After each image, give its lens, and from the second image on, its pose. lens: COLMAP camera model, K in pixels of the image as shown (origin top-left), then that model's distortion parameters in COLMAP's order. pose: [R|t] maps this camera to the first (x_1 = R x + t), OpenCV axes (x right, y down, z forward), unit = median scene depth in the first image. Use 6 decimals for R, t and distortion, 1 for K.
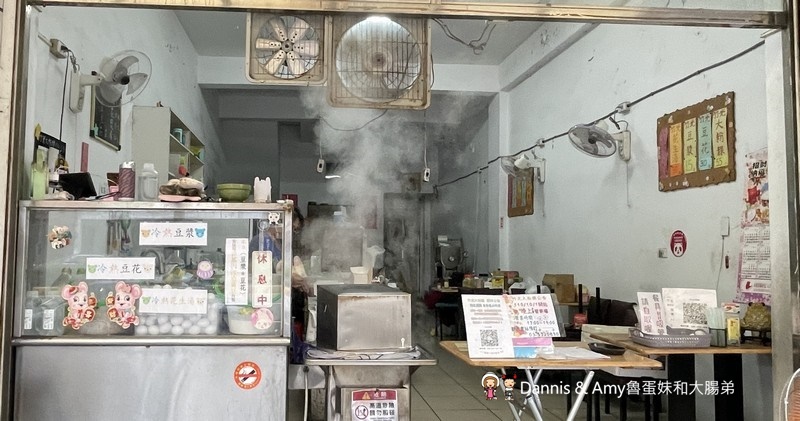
lens RADIAL K [[573.9, 0, 395.1], [0, 573.9, 212.4], [0, 0, 1]] dist [0.006996, 0.001591]
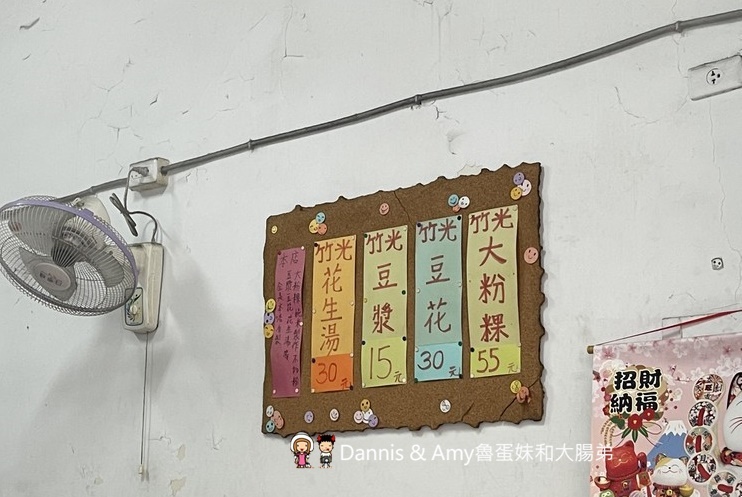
lens RADIAL K [[1294.4, 0, 370.1], [0, 1294.4, 252.2], [0, 0, 1]] dist [0.122601, 0.000000]
pose [[0.727530, 0.153659, 0.668647, -0.007122], [-0.042162, 0.982768, -0.179971, -0.009396], [-0.684779, 0.102743, 0.721472, 0.463860]]
